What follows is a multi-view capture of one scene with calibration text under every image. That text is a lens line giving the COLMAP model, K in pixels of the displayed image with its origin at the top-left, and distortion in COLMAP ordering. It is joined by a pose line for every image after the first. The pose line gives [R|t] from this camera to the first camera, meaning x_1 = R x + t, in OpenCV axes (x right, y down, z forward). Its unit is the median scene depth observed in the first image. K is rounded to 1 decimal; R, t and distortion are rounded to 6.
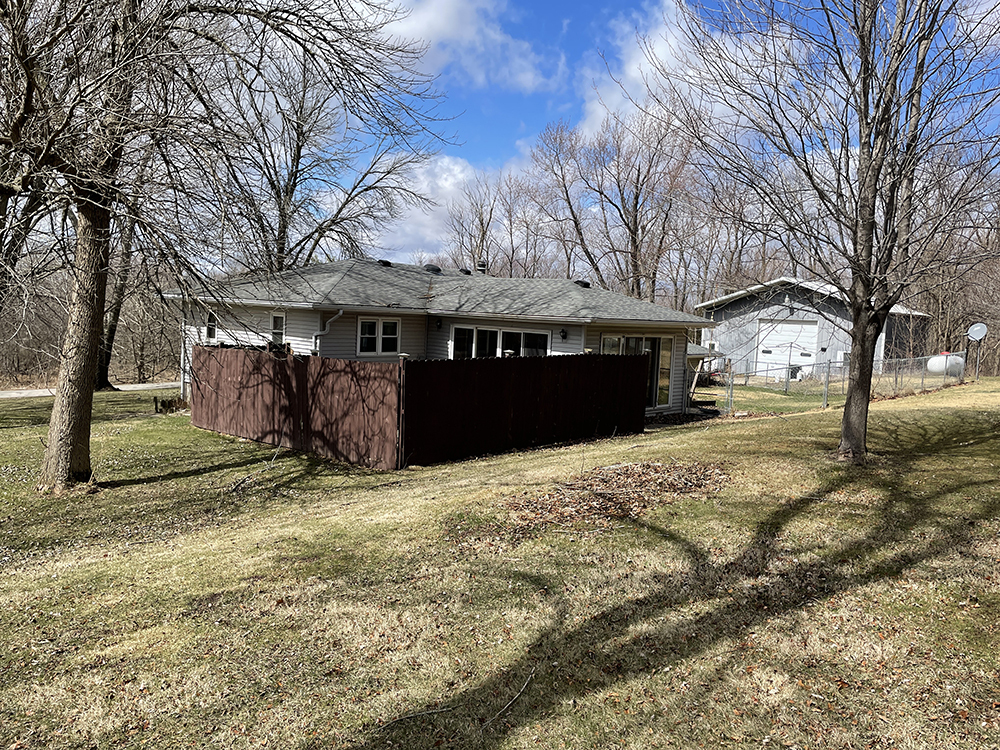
lens RADIAL K [[757.0, 0, 500.6], [0, 757.0, 375.7], [0, 0, 1]] dist [-0.000312, 0.000029]
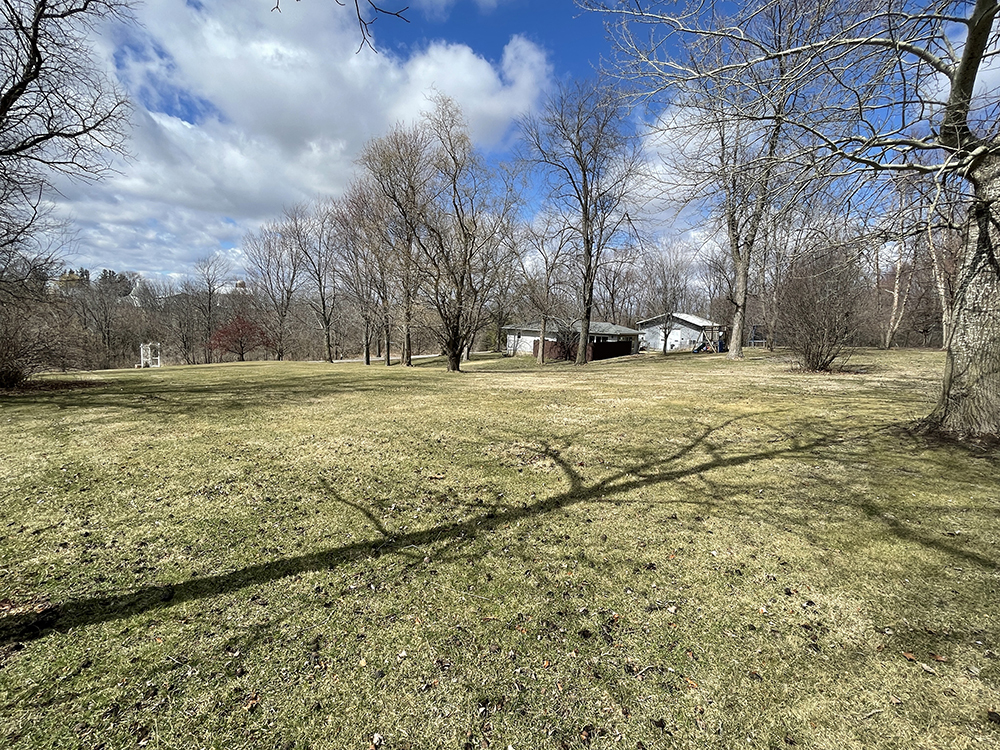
lens RADIAL K [[465.6, 0, 499.0], [0, 465.6, 371.6], [0, 0, 1]] dist [-0.002407, -0.000584]
pose [[0.999932, -0.007405, -0.008992, -0.529013], [0.007690, 0.999455, 0.032107, 0.054007], [0.008750, -0.032174, 0.999444, -1.656842]]
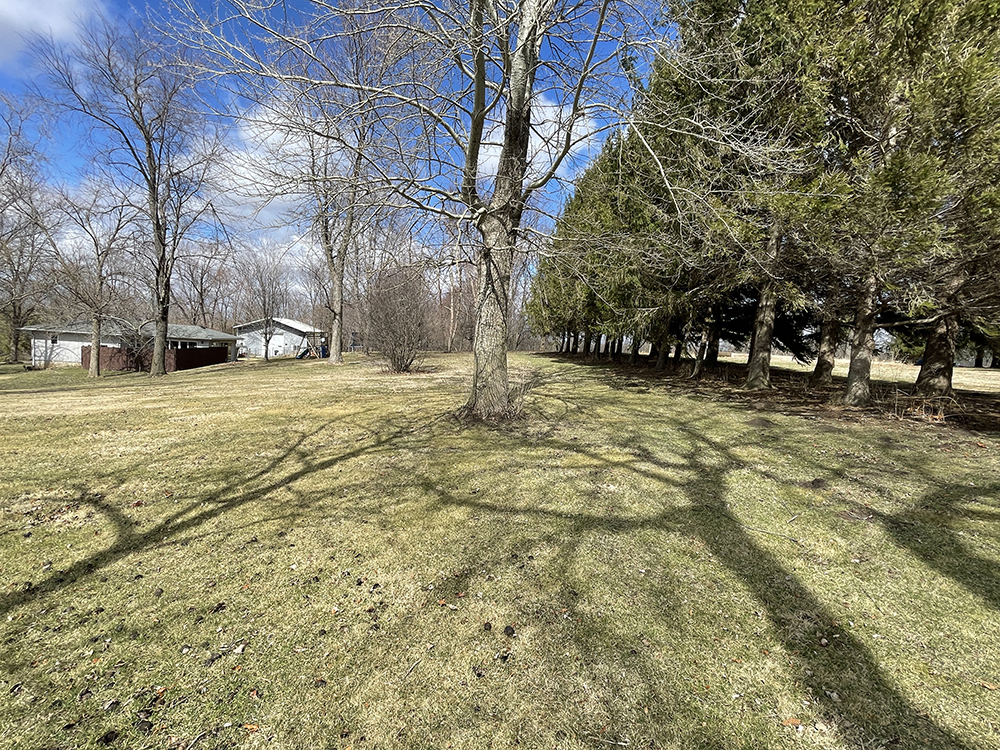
lens RADIAL K [[465.6, 0, 499.8], [0, 465.6, 371.2], [0, 0, 1]] dist [-0.002407, -0.000584]
pose [[0.705775, -0.048596, 0.706767, -0.499972], [0.032183, 0.998814, 0.036539, 0.052155], [-0.707705, -0.003042, 0.706502, -1.657318]]
